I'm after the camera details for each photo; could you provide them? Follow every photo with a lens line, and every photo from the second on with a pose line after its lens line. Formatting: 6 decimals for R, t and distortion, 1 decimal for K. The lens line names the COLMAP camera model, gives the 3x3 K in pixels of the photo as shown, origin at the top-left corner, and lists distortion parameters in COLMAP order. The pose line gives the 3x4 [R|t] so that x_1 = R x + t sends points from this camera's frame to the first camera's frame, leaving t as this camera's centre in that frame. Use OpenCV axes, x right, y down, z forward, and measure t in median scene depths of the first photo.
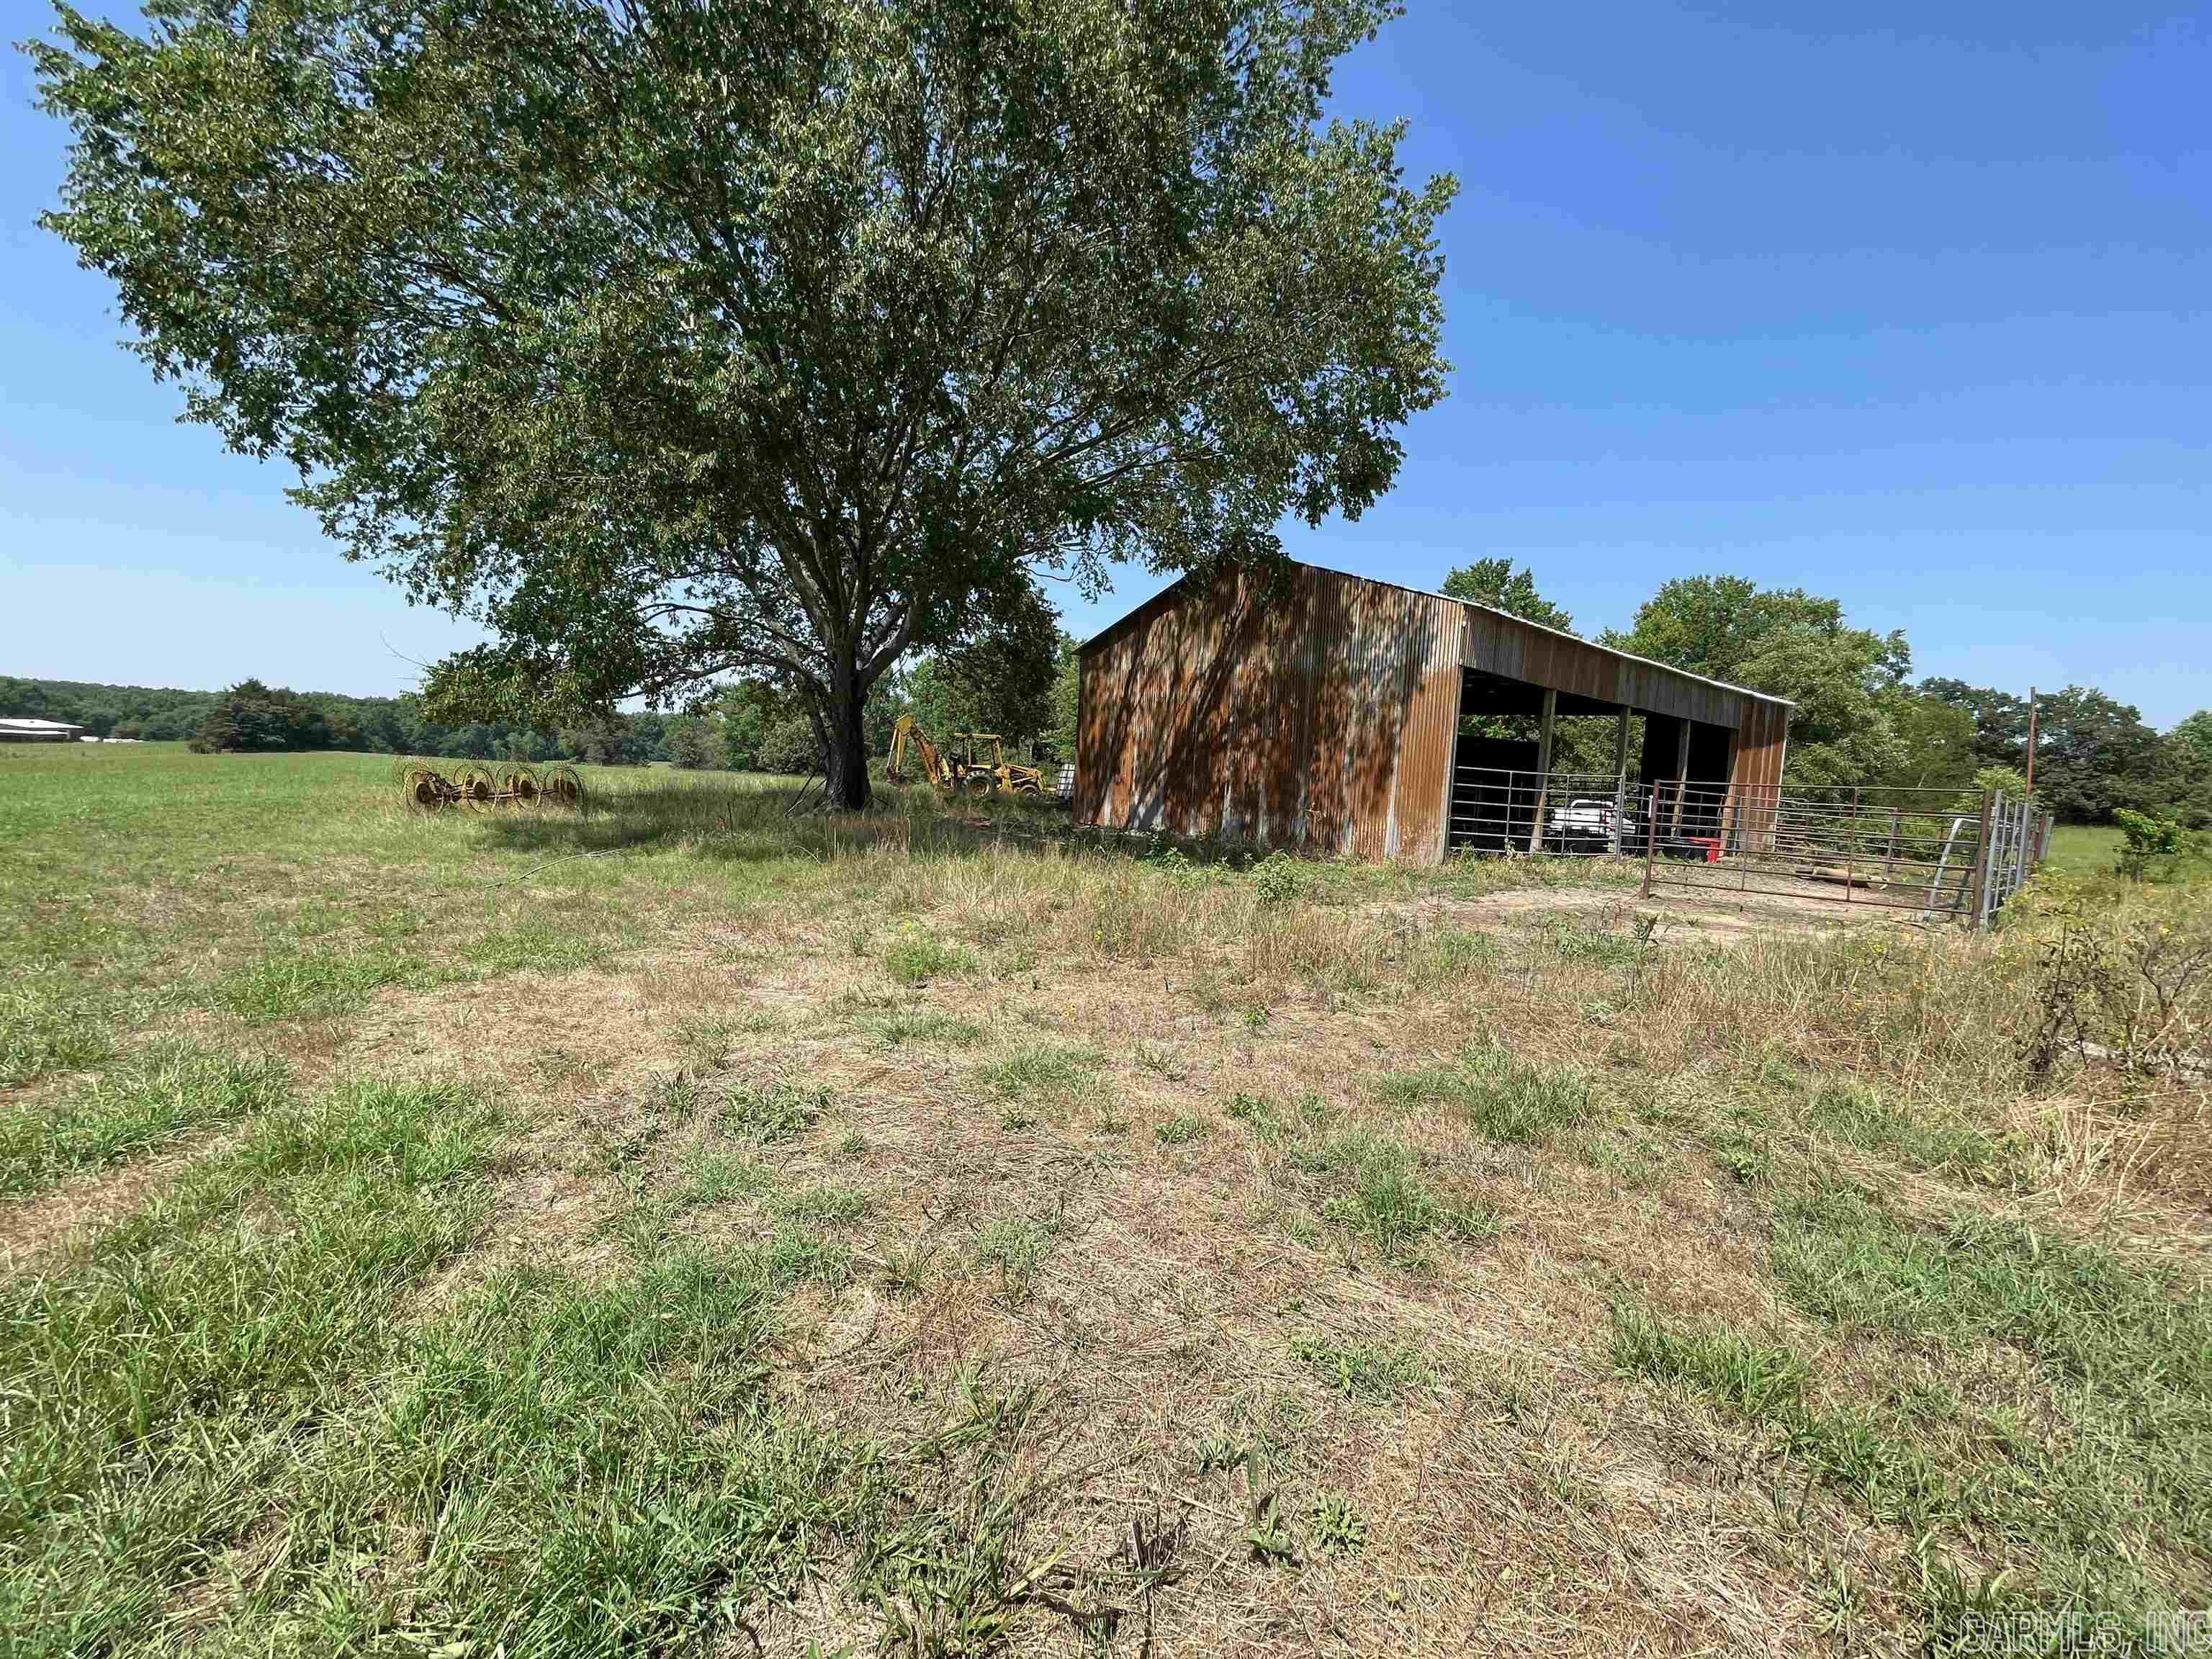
lens RADIAL K [[900.5, 0, 1115.7], [0, 900.5, 834.3], [0, 0, 1]] dist [-0.002132, 0.000765]
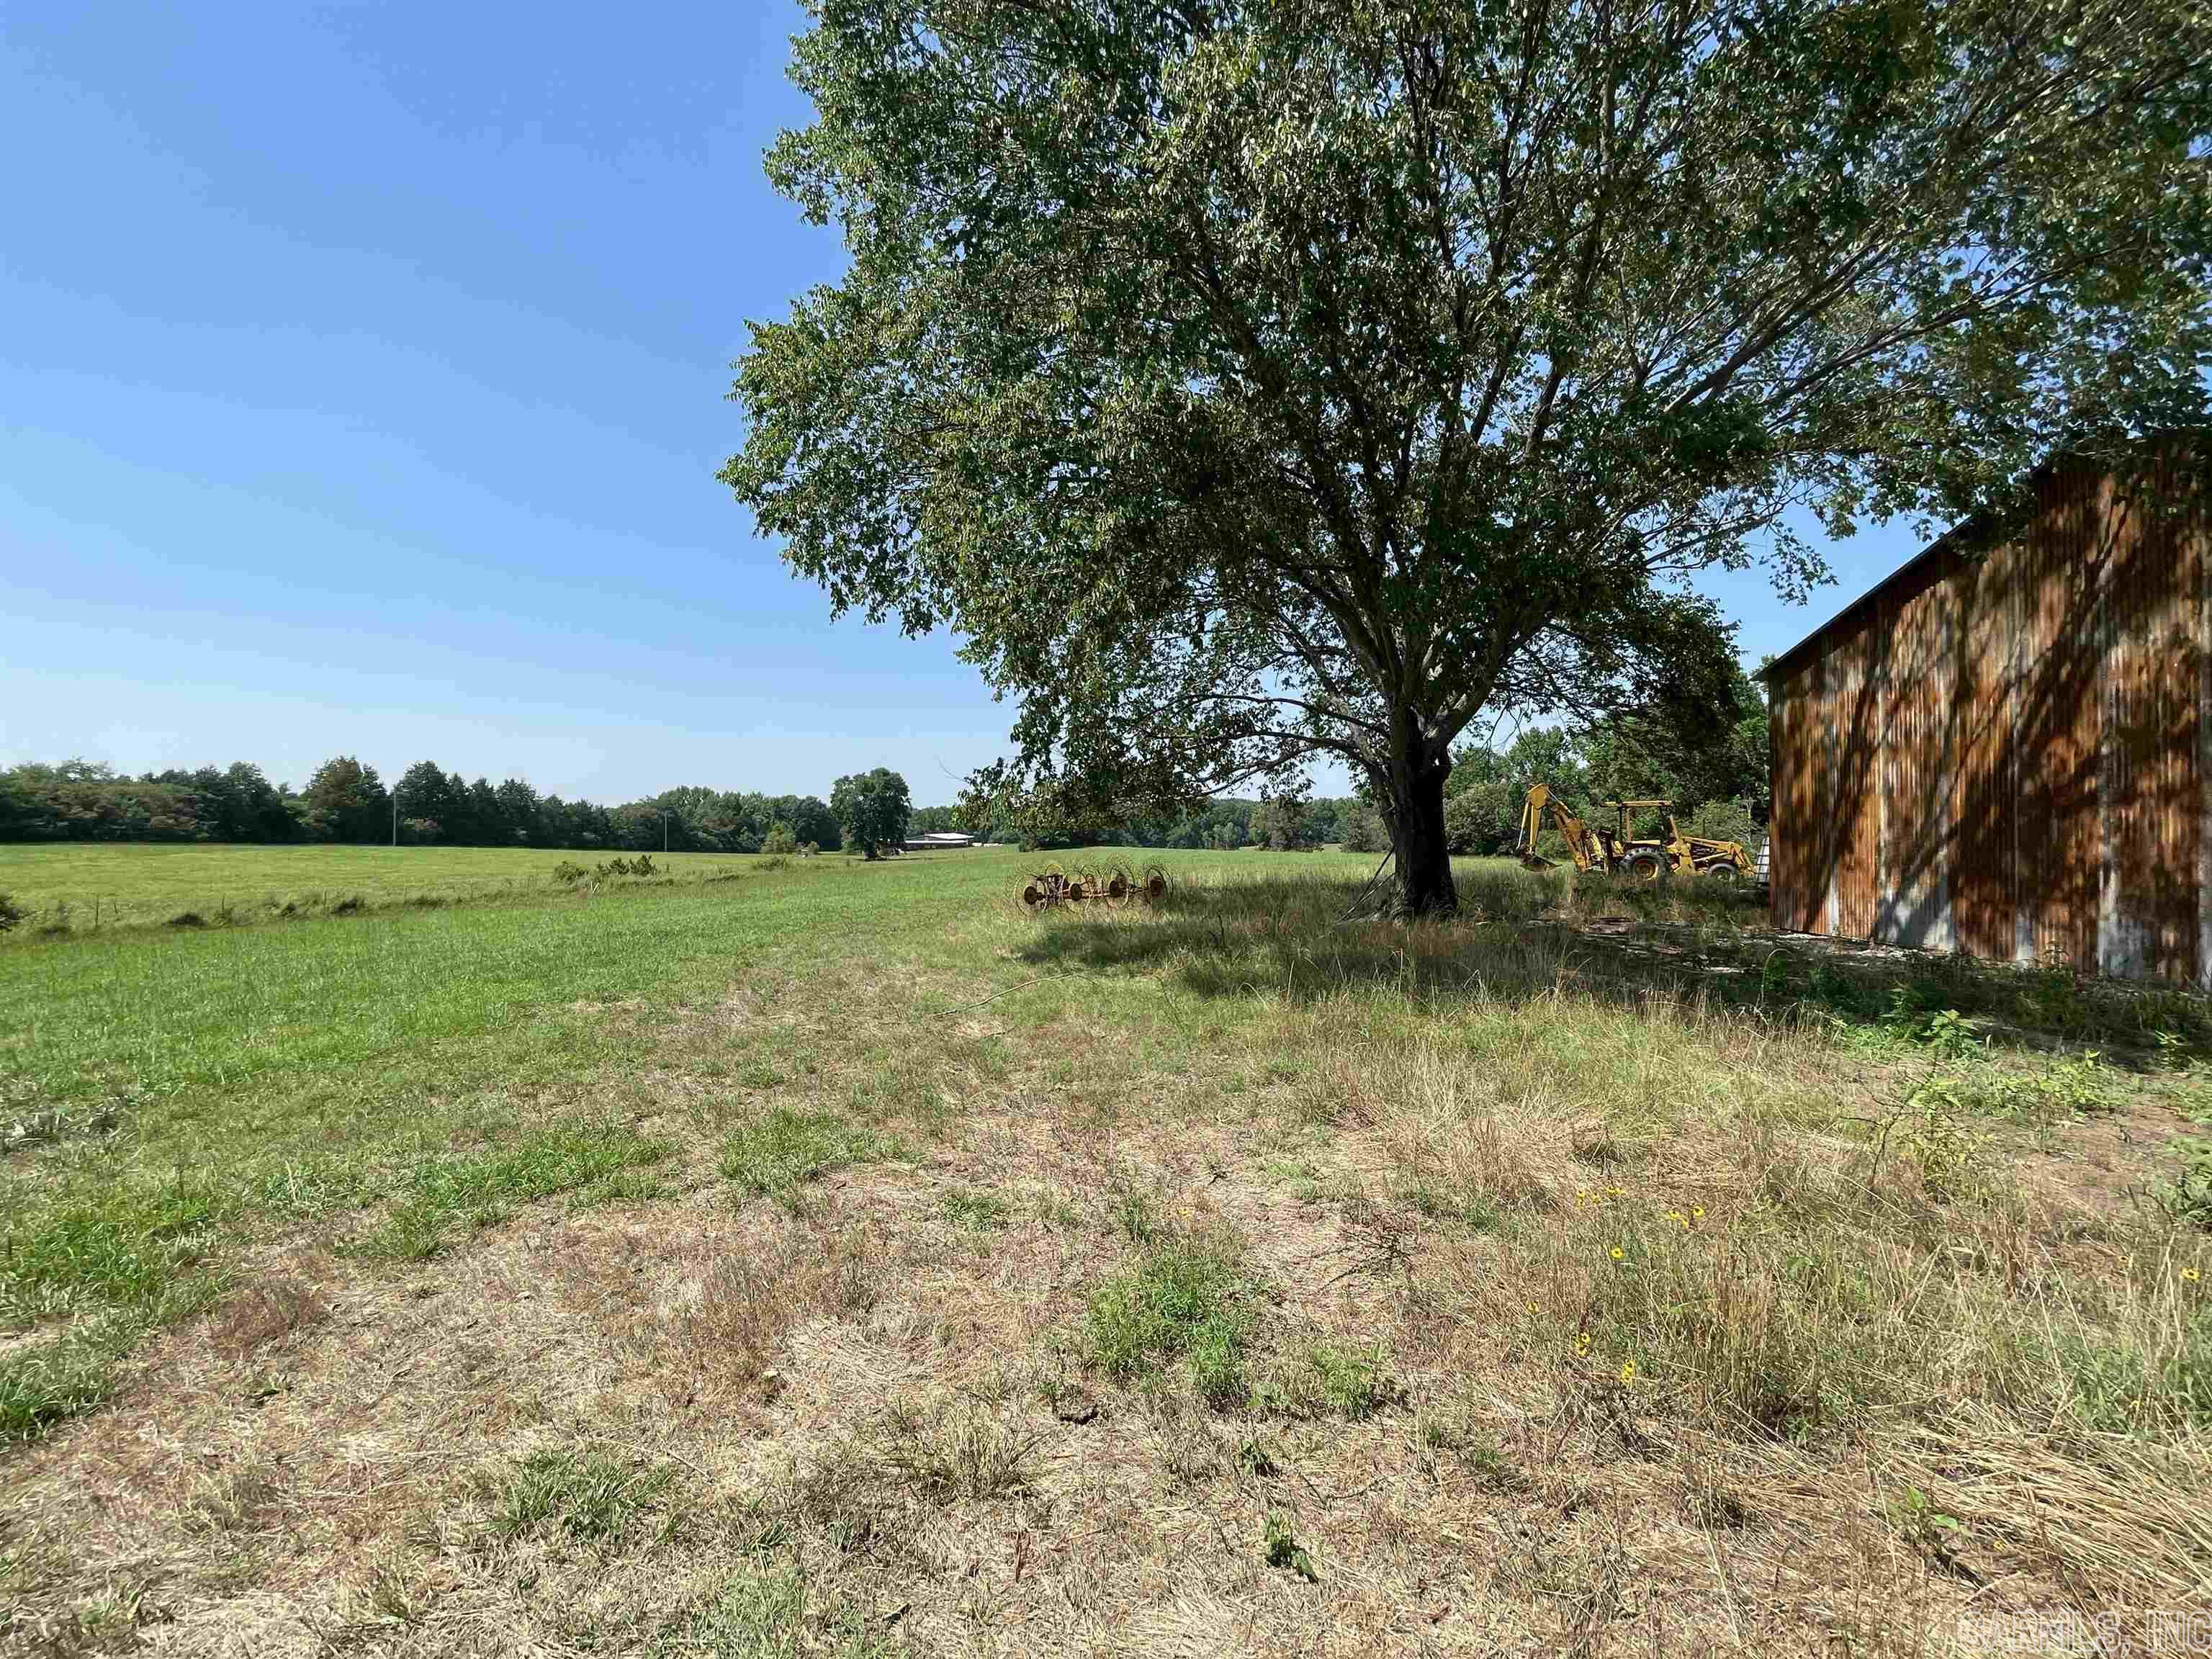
lens RADIAL K [[900.5, 0, 1094.9], [0, 900.5, 825.9], [0, 0, 1]] dist [-0.002132, 0.000765]
pose [[0.743542, -0.055497, -0.666383, 0.031304], [-0.007648, 0.995779, -0.091464, -0.025203], [0.668646, 0.073104, 0.739979, 0.182443]]
